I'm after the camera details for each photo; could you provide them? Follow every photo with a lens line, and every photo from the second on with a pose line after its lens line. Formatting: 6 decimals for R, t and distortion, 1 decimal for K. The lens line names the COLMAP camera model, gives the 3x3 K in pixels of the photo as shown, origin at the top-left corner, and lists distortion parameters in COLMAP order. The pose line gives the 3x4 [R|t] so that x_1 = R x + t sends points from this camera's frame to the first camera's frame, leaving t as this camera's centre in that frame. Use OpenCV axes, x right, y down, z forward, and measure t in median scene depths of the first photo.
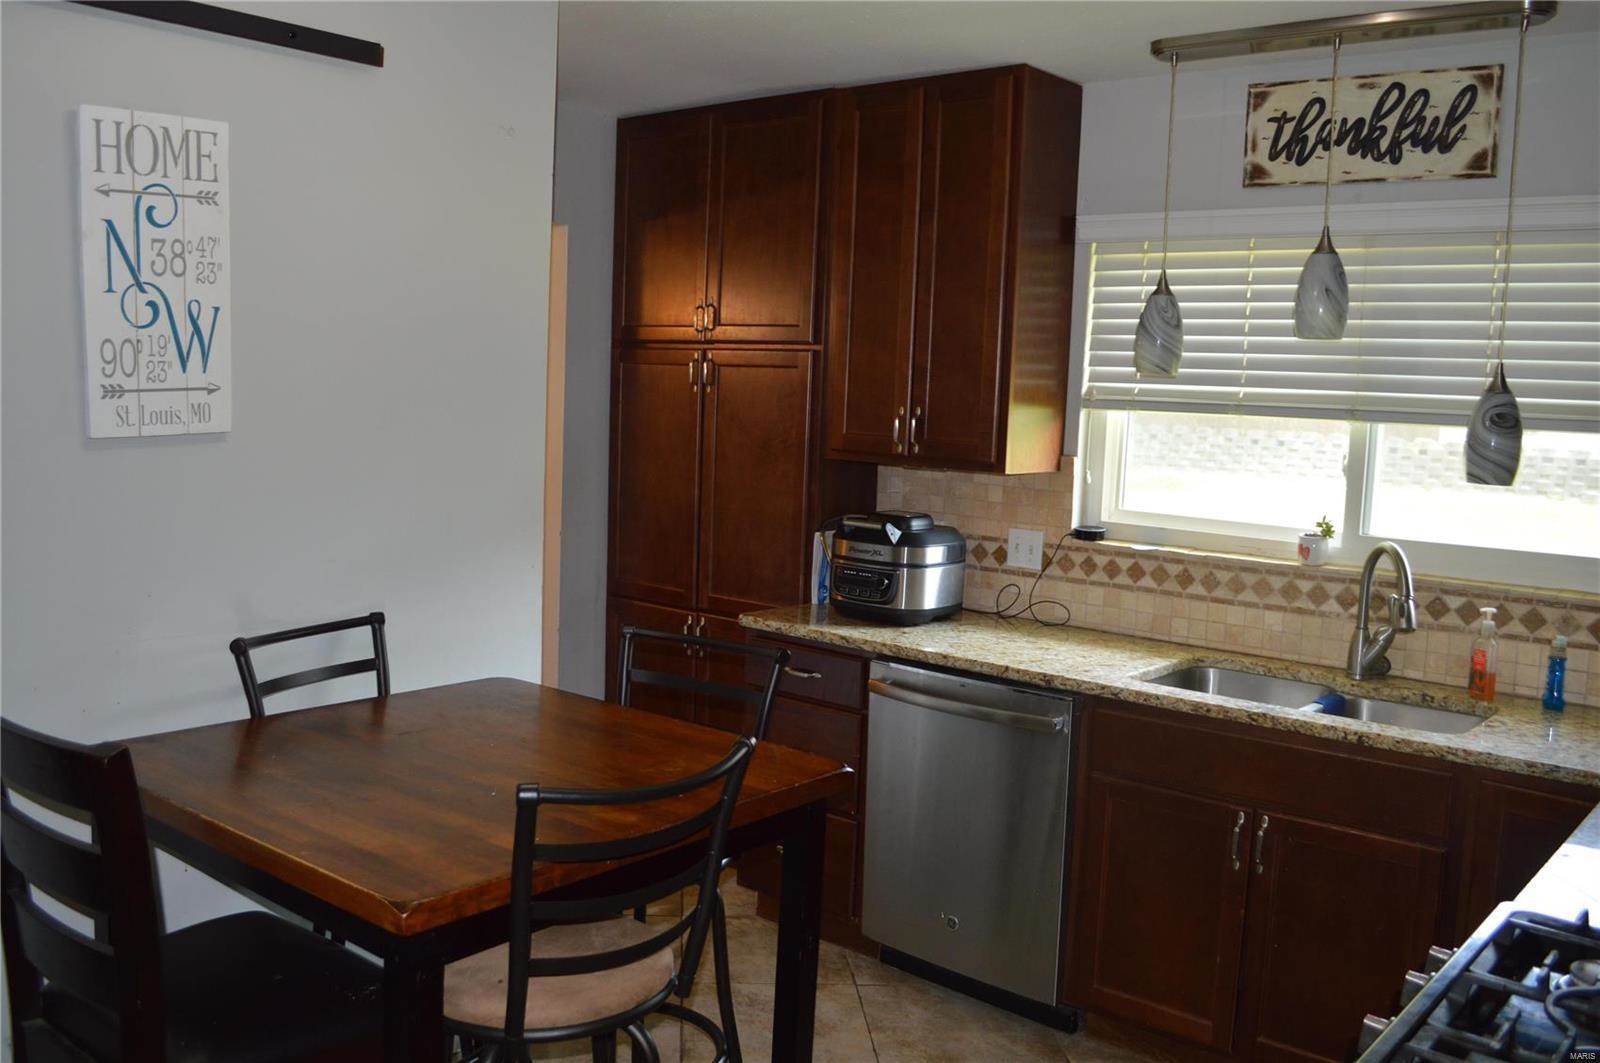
lens RADIAL K [[1384.7, 0, 800.0], [0, 1384.7, 531.5], [0, 0, 1]] dist [-0.066570, 0.001991]
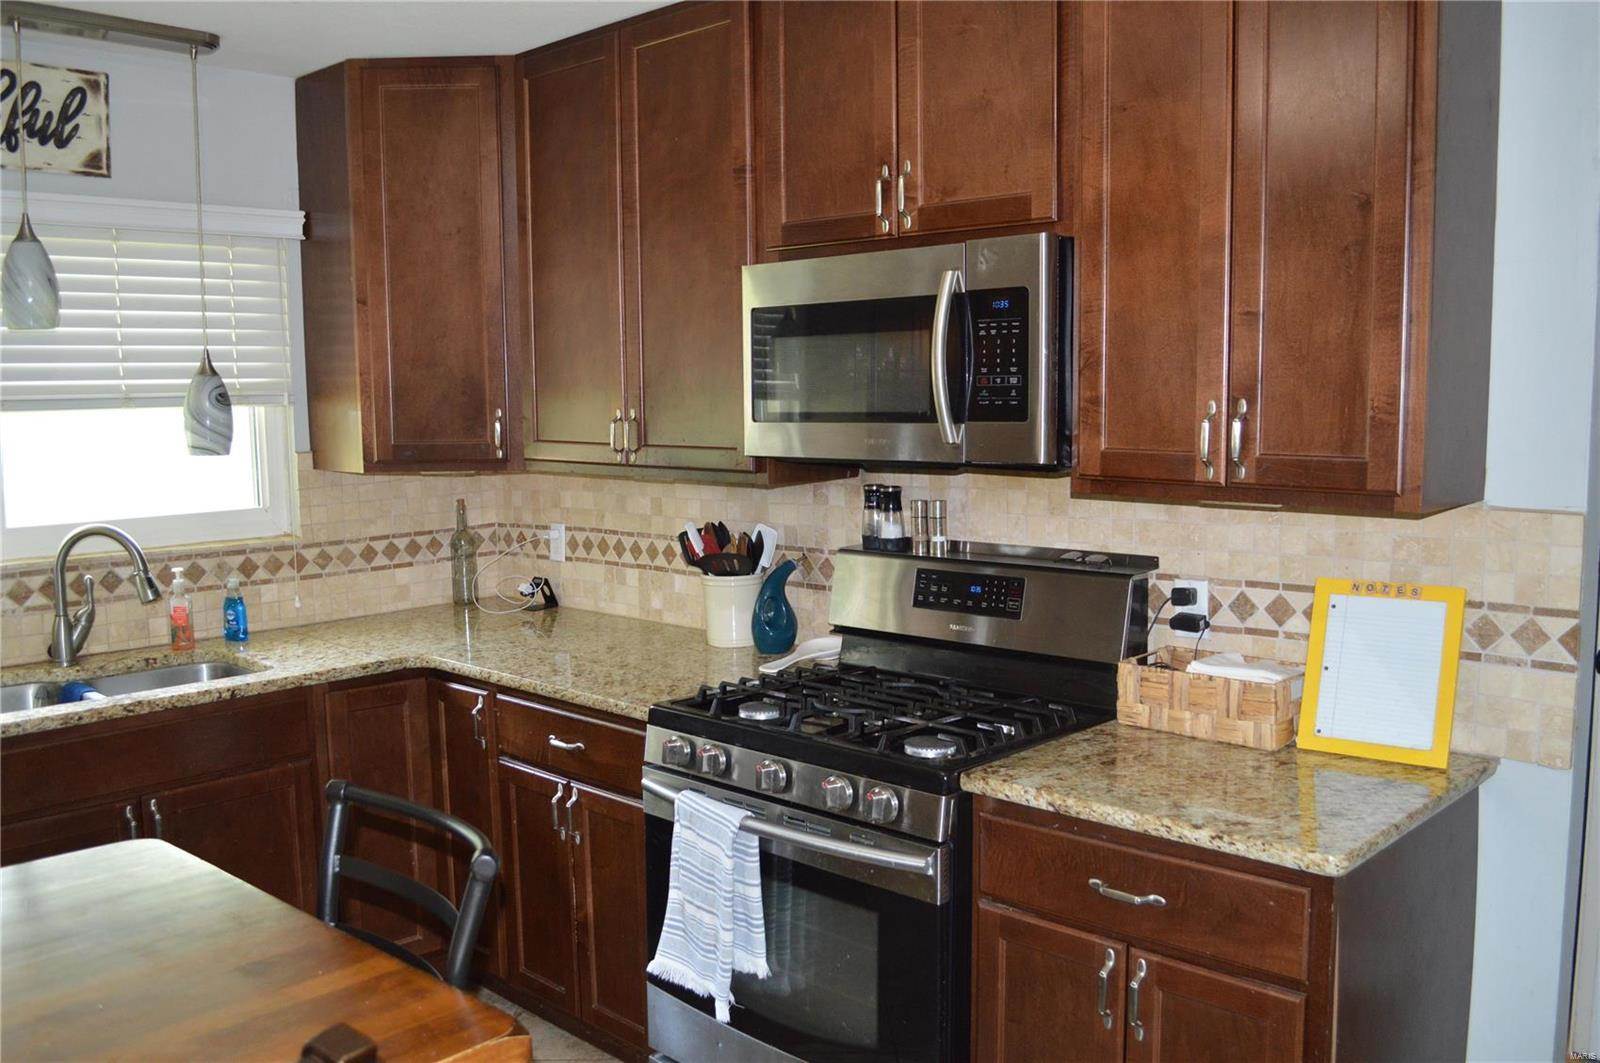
lens RADIAL K [[1384.7, 0, 800.0], [0, 1384.7, 531.5], [0, 0, 1]] dist [-0.066570, 0.001991]
pose [[0.075471, -0.143044, 0.986835, -0.556229], [0.121546, 0.983597, 0.133279, -0.060486], [-0.989712, 0.109887, 0.091620, 0.385632]]
